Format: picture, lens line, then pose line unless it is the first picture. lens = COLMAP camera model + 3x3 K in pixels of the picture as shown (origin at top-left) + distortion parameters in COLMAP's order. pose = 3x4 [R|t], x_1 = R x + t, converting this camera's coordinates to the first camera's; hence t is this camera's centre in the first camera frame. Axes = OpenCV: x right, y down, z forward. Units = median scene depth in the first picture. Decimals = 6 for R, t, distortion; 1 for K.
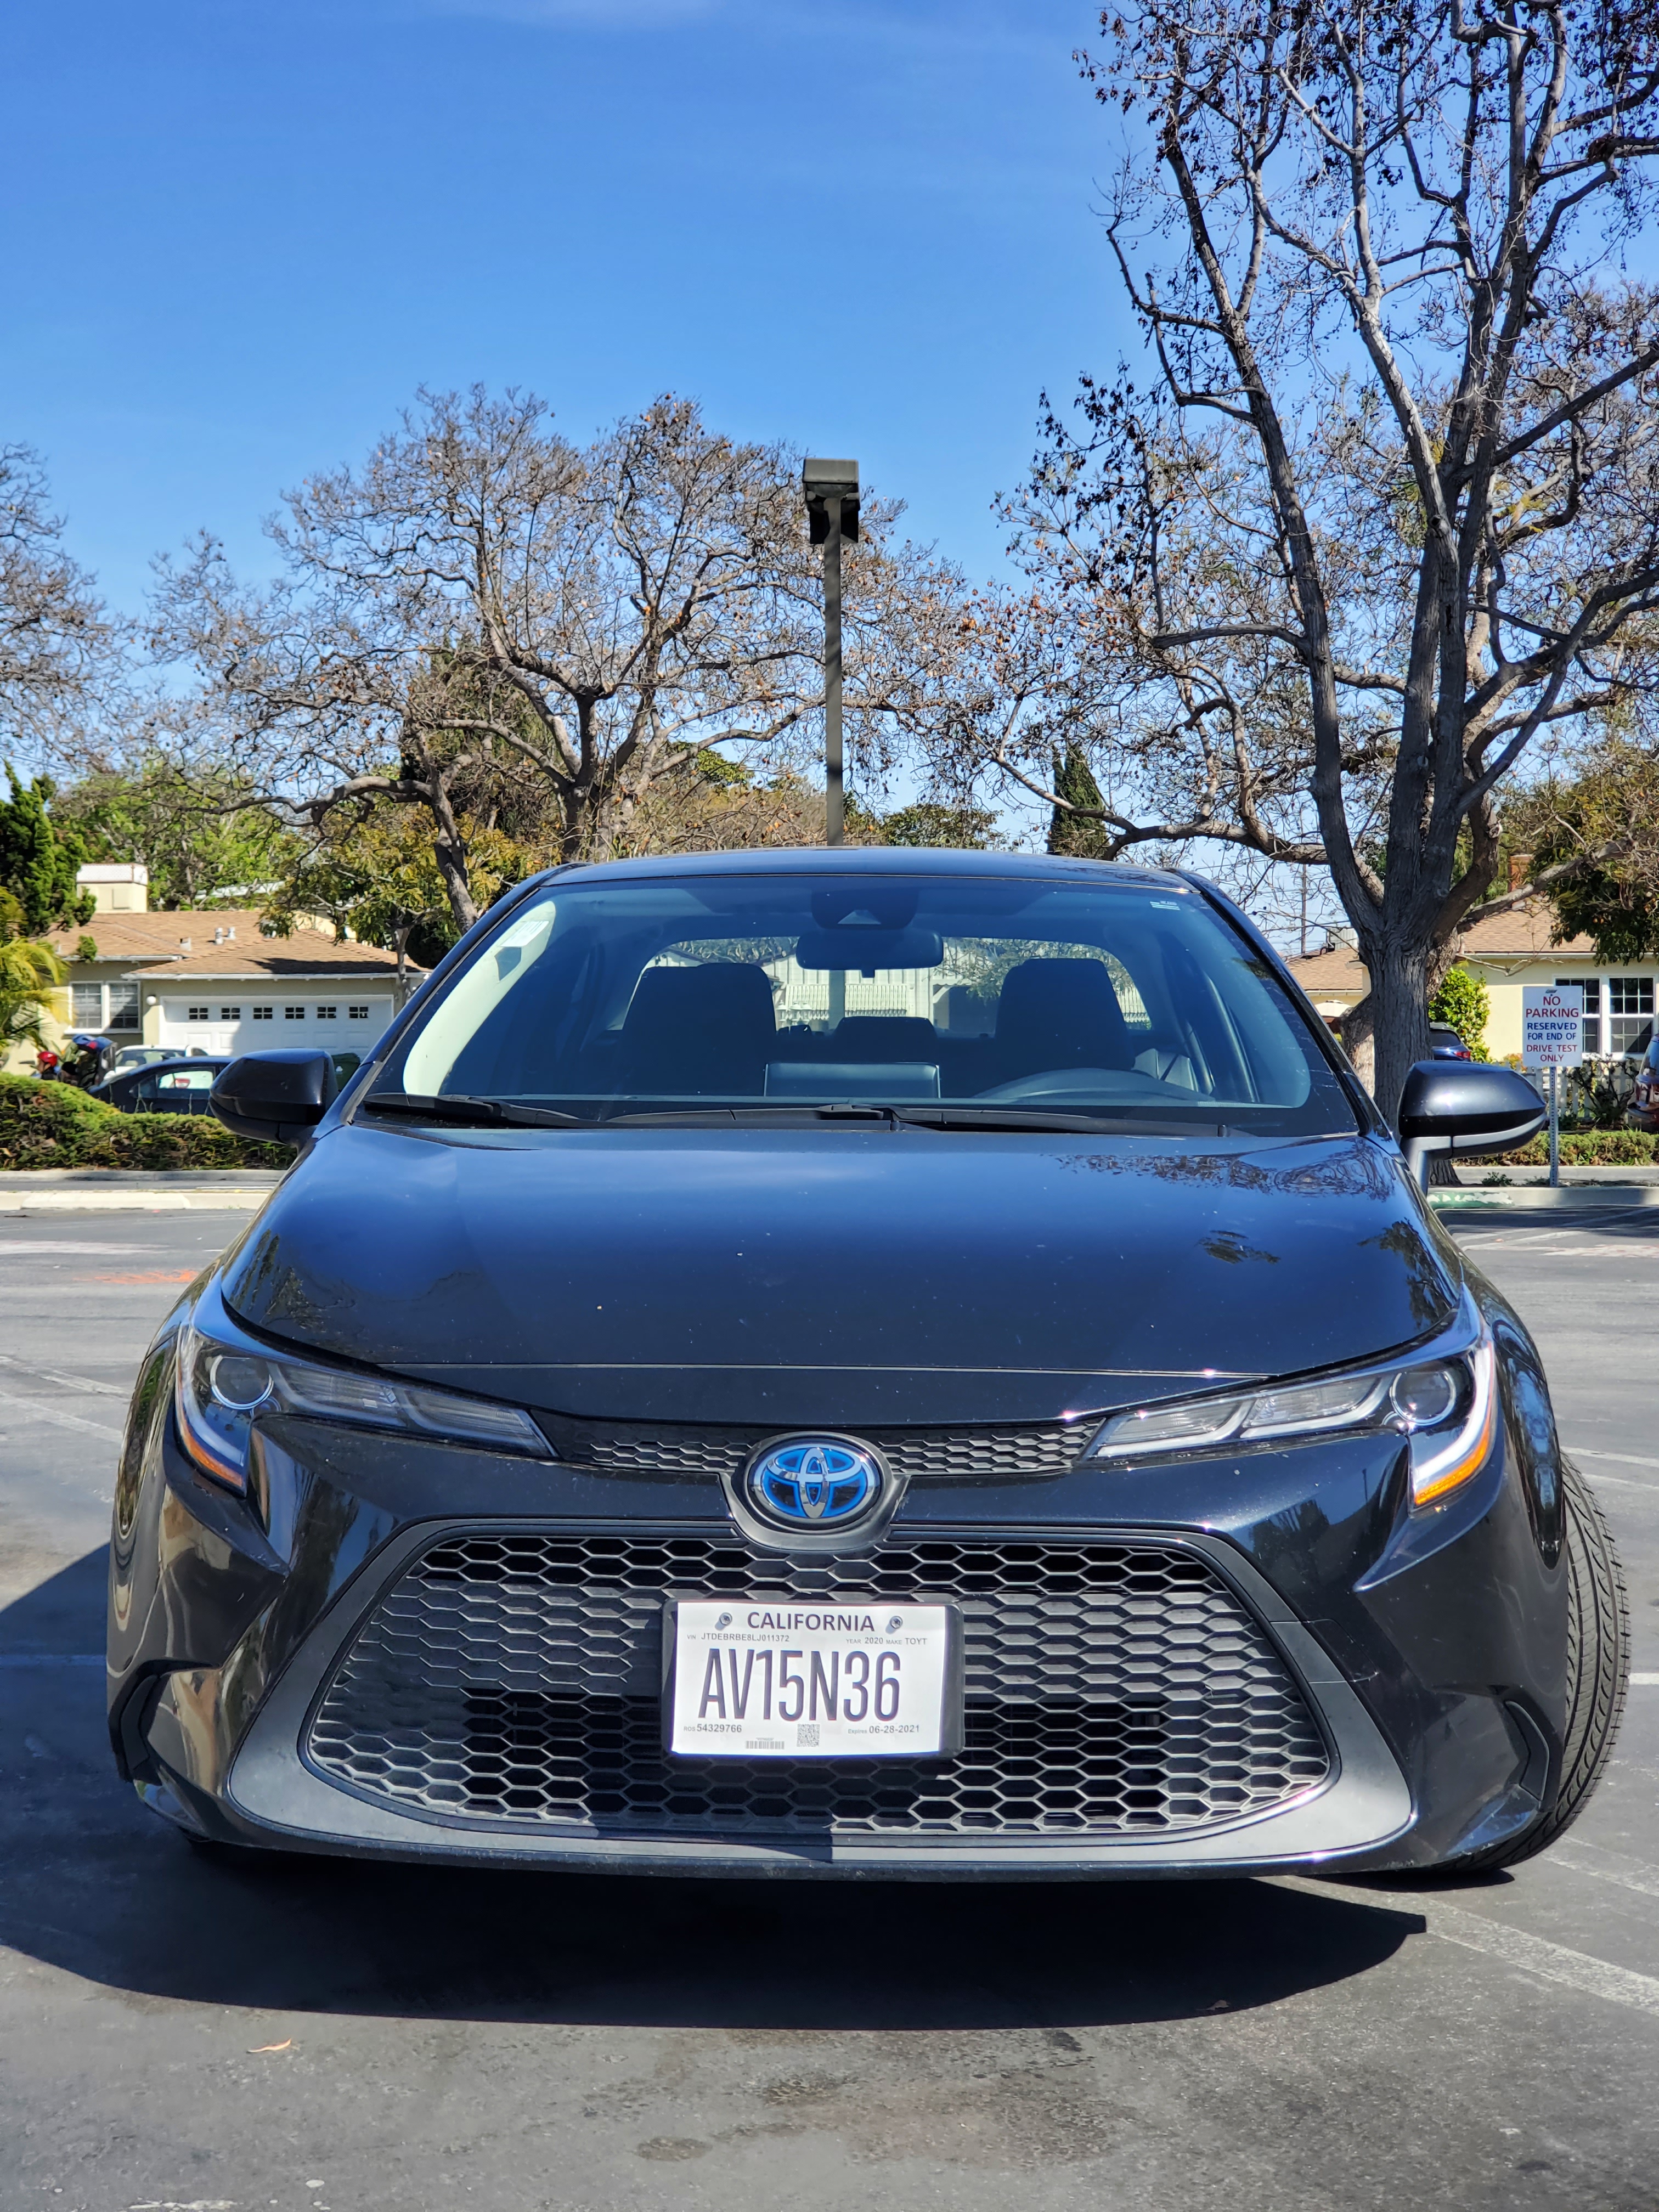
lens RADIAL K [[3319.4, 0, 817.5], [0, 3319.4, 1094.1], [0, 0, 1]] dist [0.119347, 0.000000]
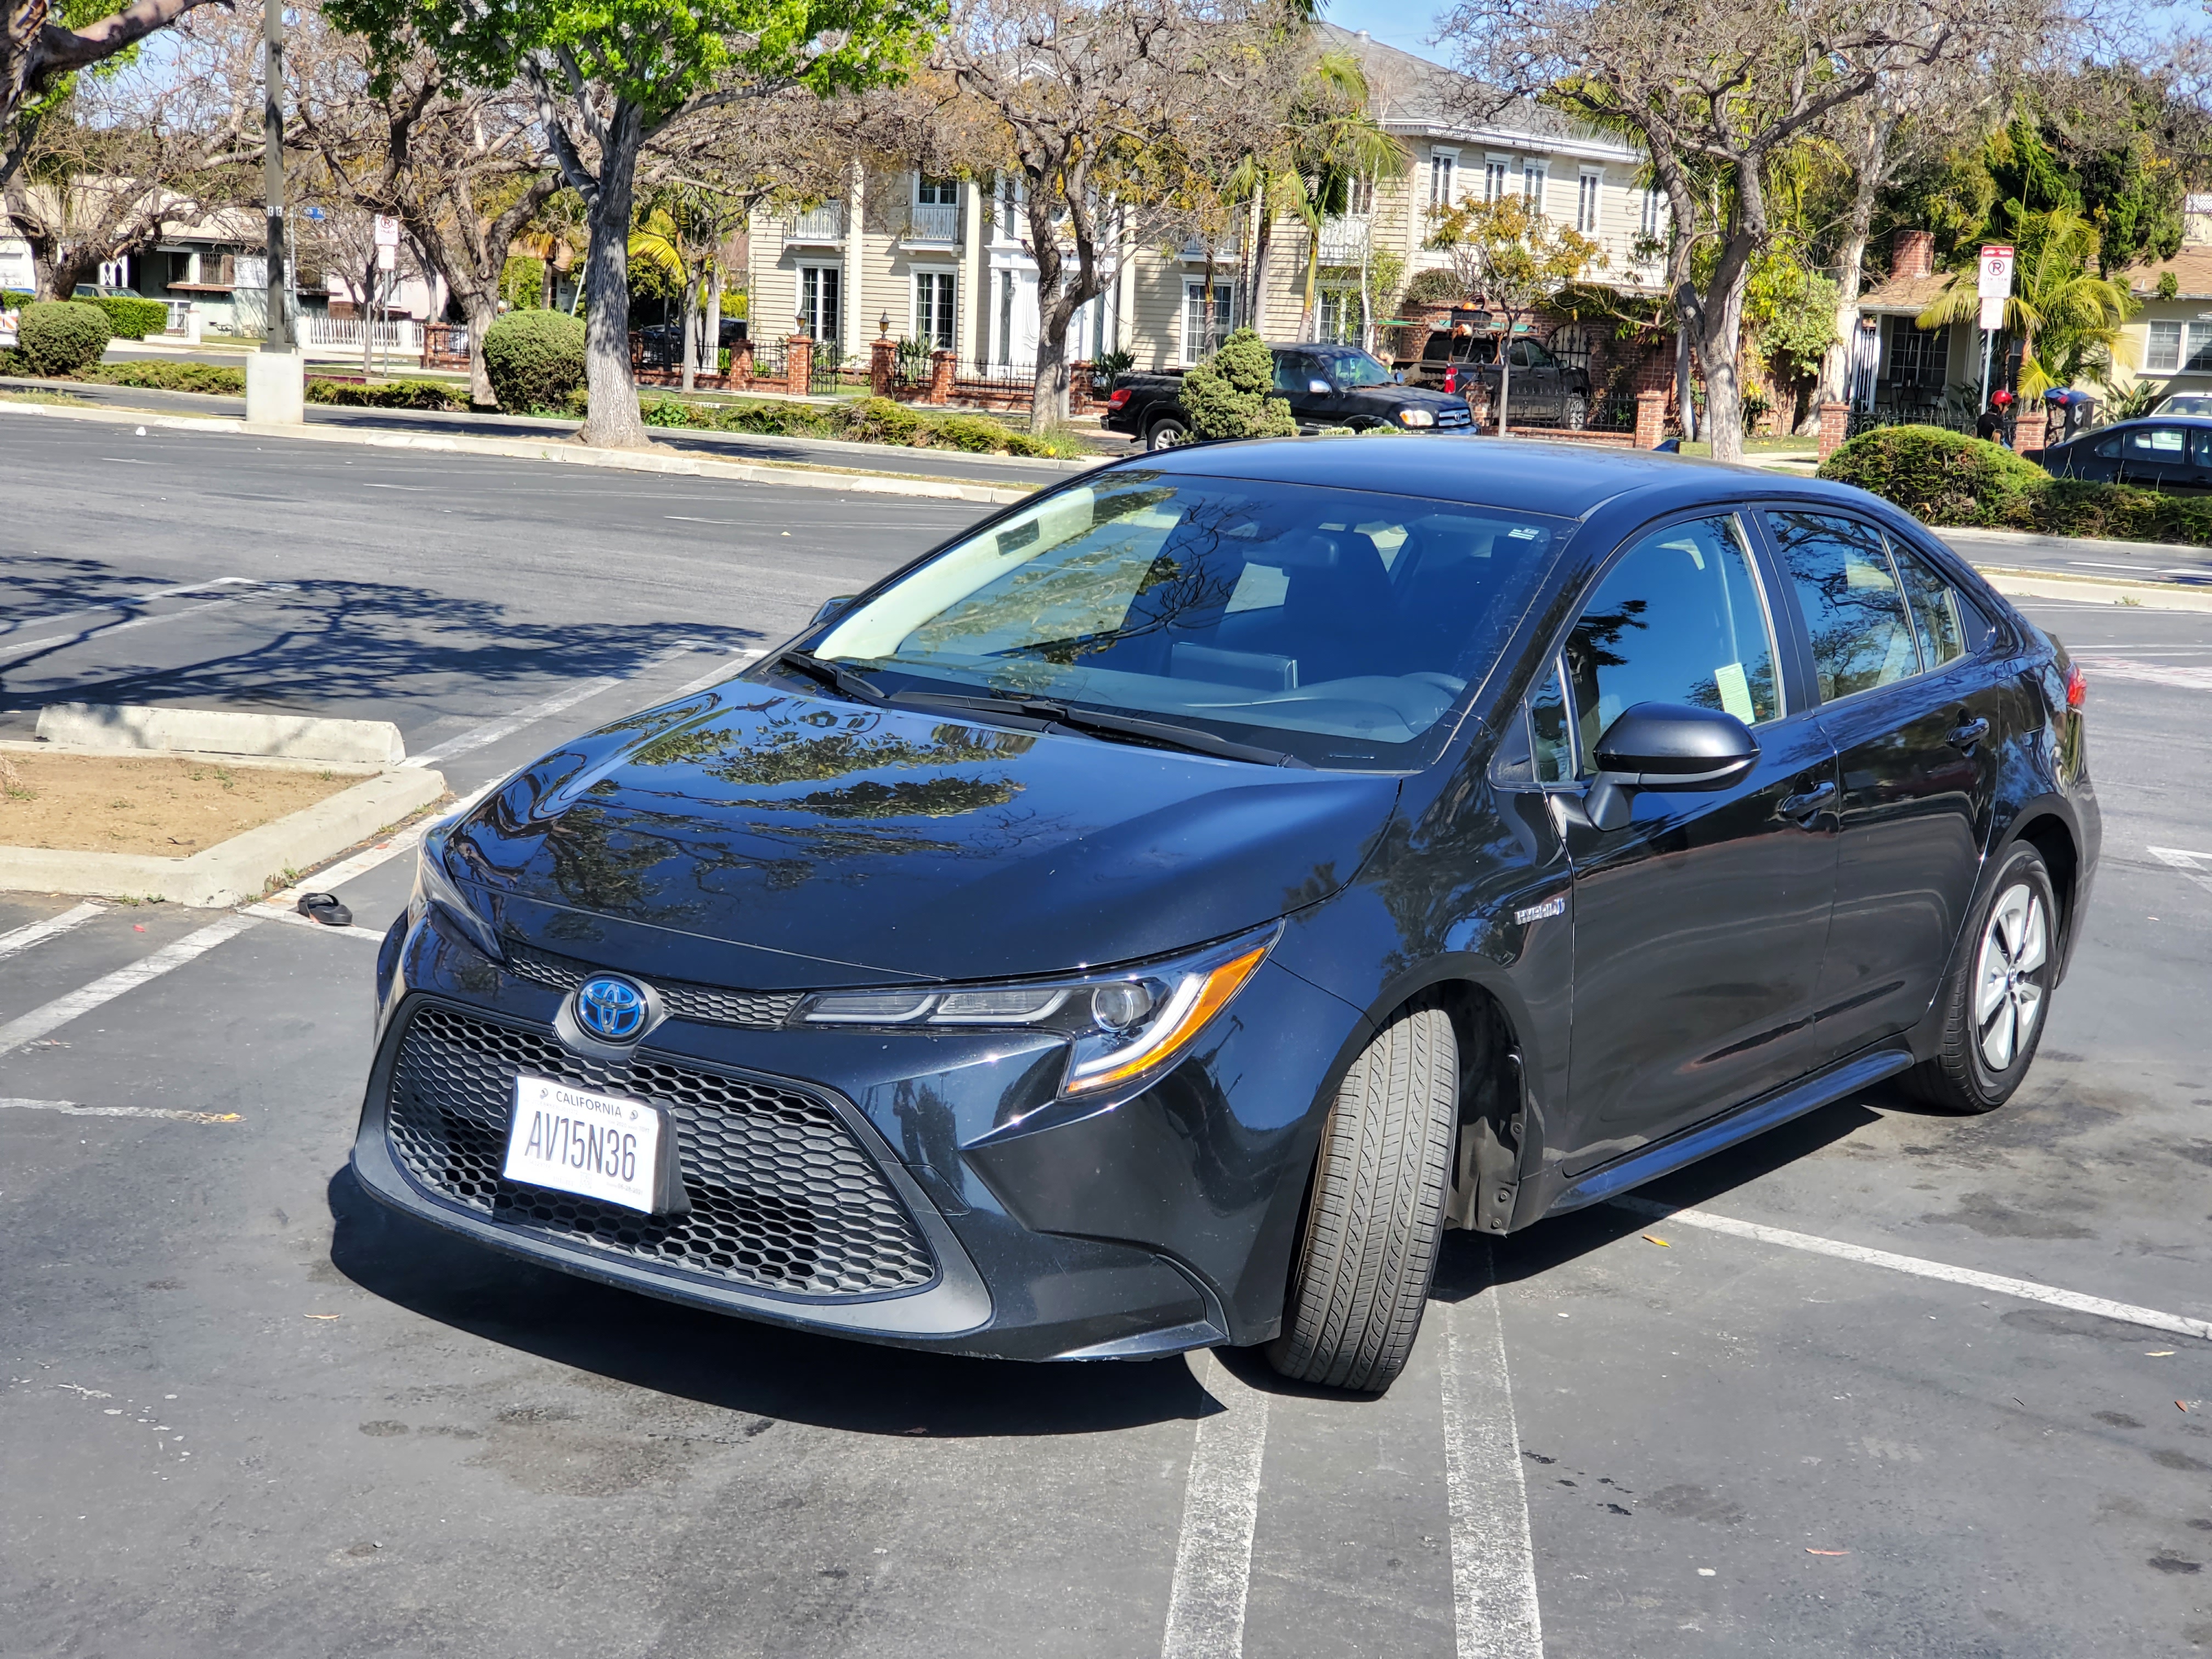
lens RADIAL K [[3319.4, 0, 1092.7], [0, 3319.4, 838.3], [0, 0, 1]] dist [0.119347, 0.000000]
pose [[0.851340, 0.128331, -0.508675, 0.842116], [-0.062901, 0.987594, 0.143881, -0.161753], [0.520829, -0.090495, 0.848851, -0.077115]]
